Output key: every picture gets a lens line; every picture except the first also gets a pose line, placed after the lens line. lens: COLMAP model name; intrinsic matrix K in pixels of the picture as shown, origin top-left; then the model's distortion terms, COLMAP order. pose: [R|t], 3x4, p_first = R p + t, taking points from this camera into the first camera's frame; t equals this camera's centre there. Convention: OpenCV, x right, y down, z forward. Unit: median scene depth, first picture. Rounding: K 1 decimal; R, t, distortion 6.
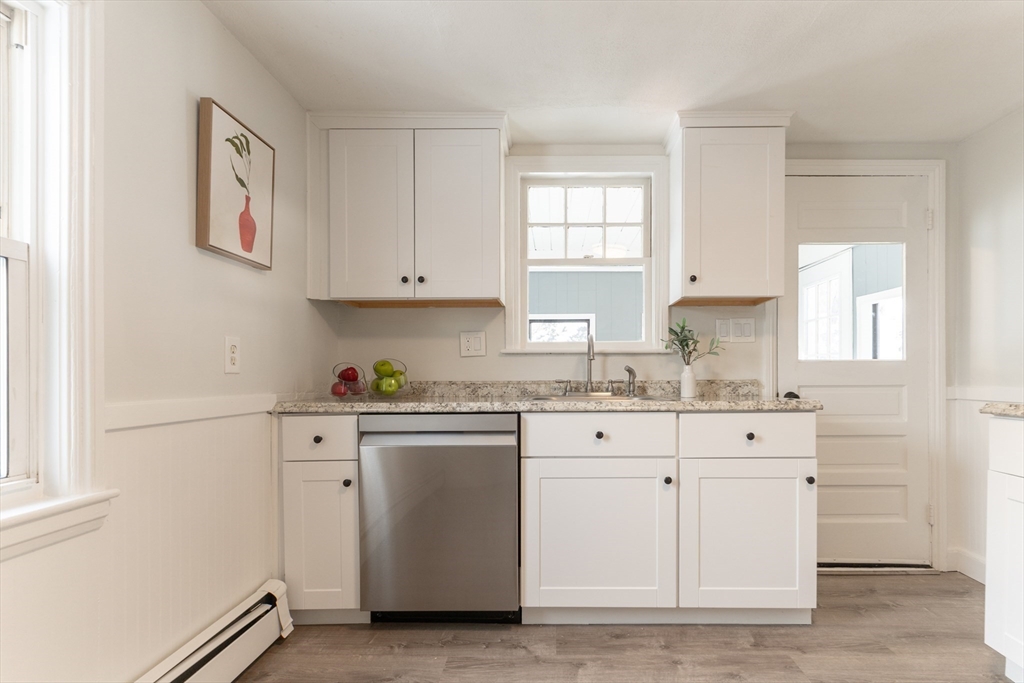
lens RADIAL K [[502.1, 0, 556.5], [0, 502.1, 377.0], [0, 0, 1]] dist [-0.009041, 0.000382]
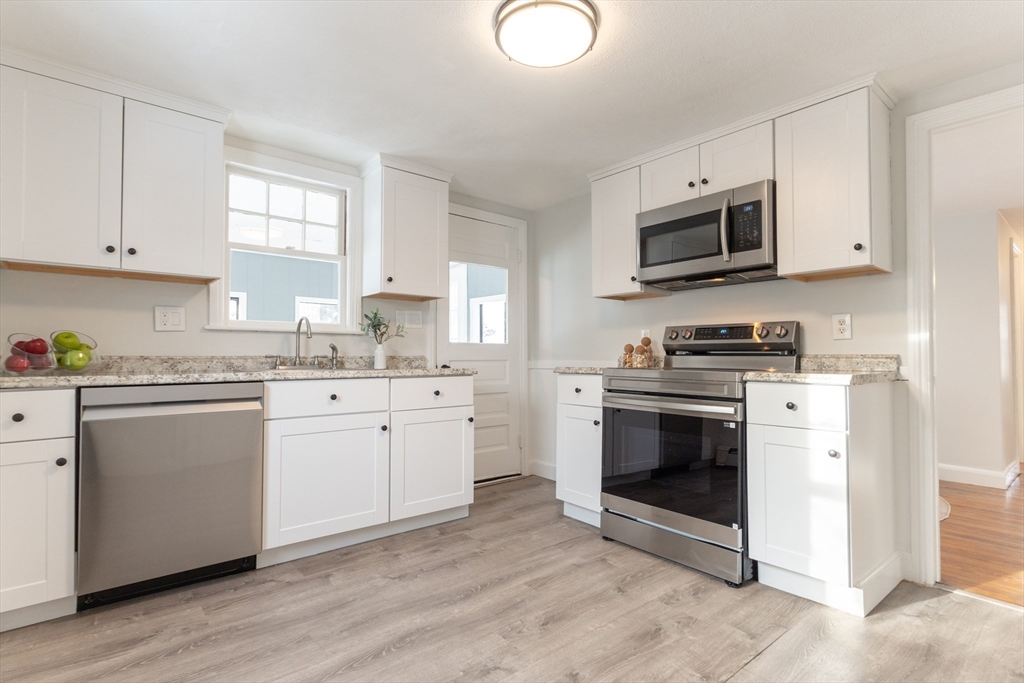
lens RADIAL K [[502.1, 0, 516.2], [0, 502.1, 342.2], [0, 0, 1]] dist [-0.009041, 0.000382]
pose [[0.759601, 0.023132, 0.649978, -0.334105], [-0.000681, 0.999395, -0.034772, 0.017330], [-0.650389, 0.025970, 0.759157, -0.230739]]
